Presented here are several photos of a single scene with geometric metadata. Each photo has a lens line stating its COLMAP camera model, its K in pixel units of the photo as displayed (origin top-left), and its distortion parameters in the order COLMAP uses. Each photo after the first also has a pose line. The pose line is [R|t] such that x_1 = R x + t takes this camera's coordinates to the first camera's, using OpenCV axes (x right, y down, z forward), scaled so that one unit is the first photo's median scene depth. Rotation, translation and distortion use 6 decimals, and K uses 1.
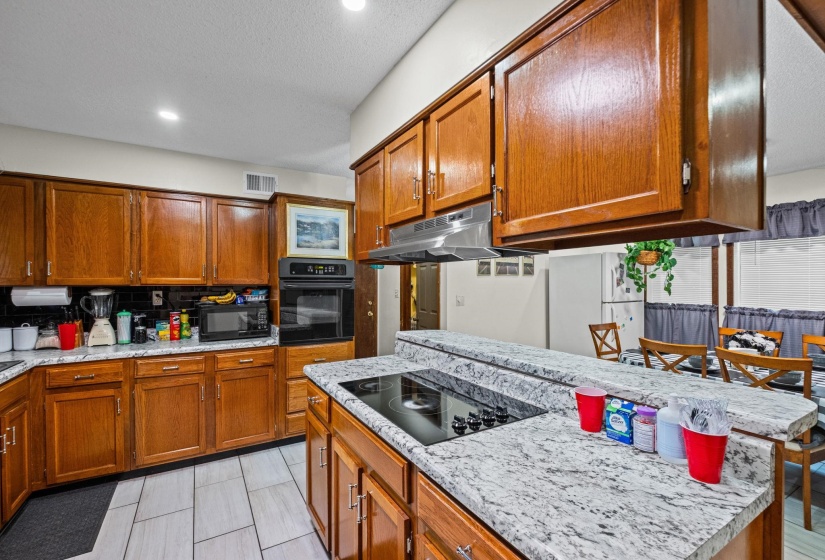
lens RADIAL K [[365.0, 0, 415.2], [0, 365.0, 285.2], [0, 0, 1]] dist [0.002925, -0.003388]
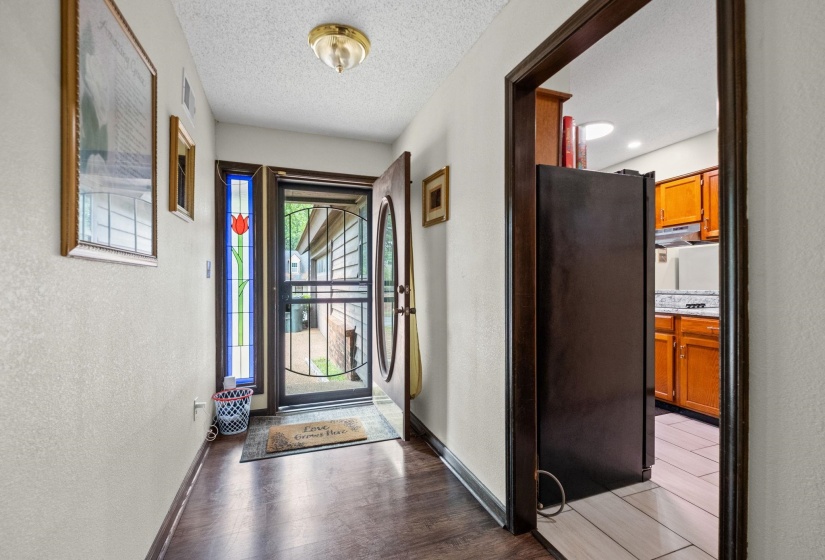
lens RADIAL K [[365.0, 0, 414.8], [0, 365.0, 280.8], [0, 0, 1]] dist [0.002925, -0.003388]
pose [[0.984372, 0.001049, -0.176097, -0.625223], [-0.002631, 0.999958, -0.008748, 0.097452], [0.176080, 0.009075, 0.984334, -0.895034]]
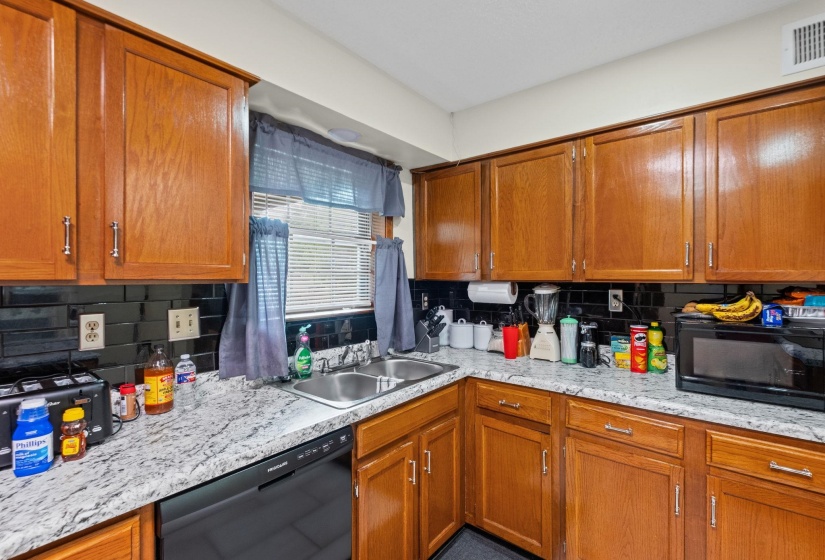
lens RADIAL K [[365.0, 0, 418.4], [0, 365.0, 277.9], [0, 0, 1]] dist [0.002925, -0.003388]
pose [[0.349150, 0.002425, -0.937064, -0.245840], [-0.005706, 0.999984, 0.000462, -0.004623], [0.937049, 0.005185, 0.349158, 0.505208]]
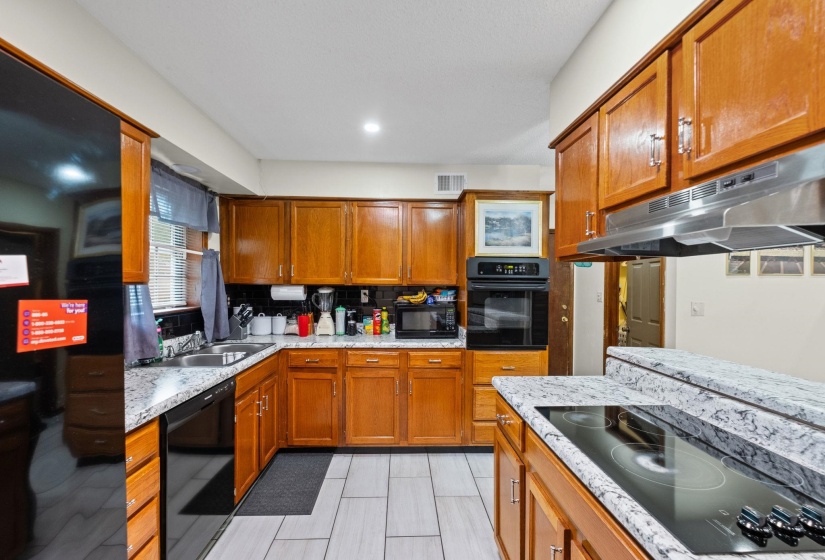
lens RADIAL K [[365.0, 0, 412.0], [0, 365.0, 285.4], [0, 0, 1]] dist [0.002925, -0.003388]
pose [[0.875232, 0.010094, -0.483597, -0.037972], [-0.010705, 0.999942, 0.001498, -0.001307], [0.483584, 0.003866, 0.875289, 0.097565]]
